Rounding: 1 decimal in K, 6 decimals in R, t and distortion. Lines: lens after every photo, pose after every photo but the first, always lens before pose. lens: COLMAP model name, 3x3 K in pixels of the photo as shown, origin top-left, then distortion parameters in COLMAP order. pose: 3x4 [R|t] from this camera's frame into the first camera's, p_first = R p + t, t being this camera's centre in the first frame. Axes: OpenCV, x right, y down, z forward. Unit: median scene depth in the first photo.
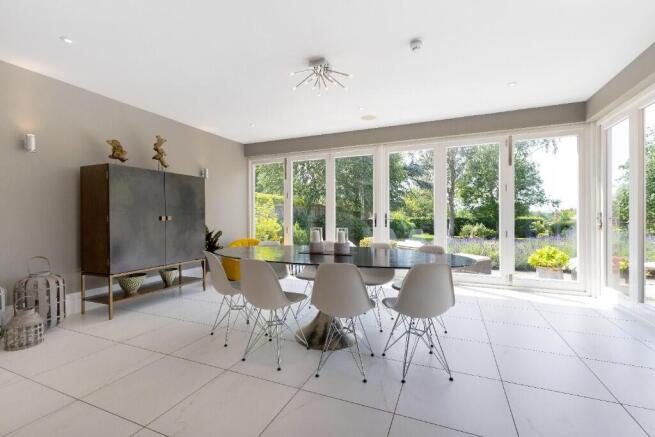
lens RADIAL K [[287.0, 0, 327.5], [0, 287.0, 218.5], [0, 0, 1]] dist [0.001231, 0.000294]
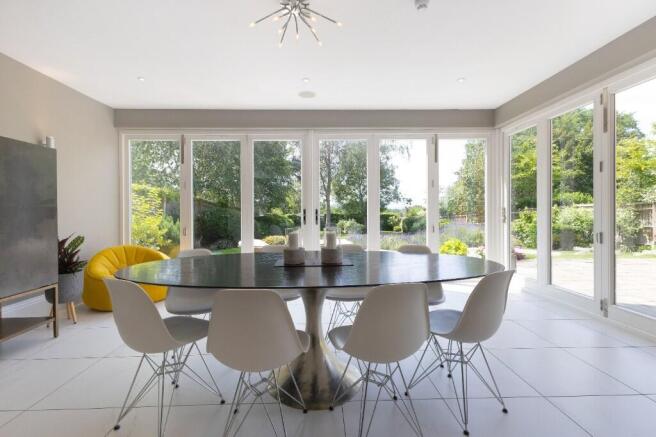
lens RADIAL K [[294.9, 0, 326.1], [0, 294.9, 213.3], [0, 0, 1]] dist [-0.000839, 0.000156]
pose [[0.908545, -0.006456, 0.417737, -0.137897], [0.008837, 0.999954, -0.003765, -0.000722], [-0.417693, 0.007112, 0.908560, 0.162133]]
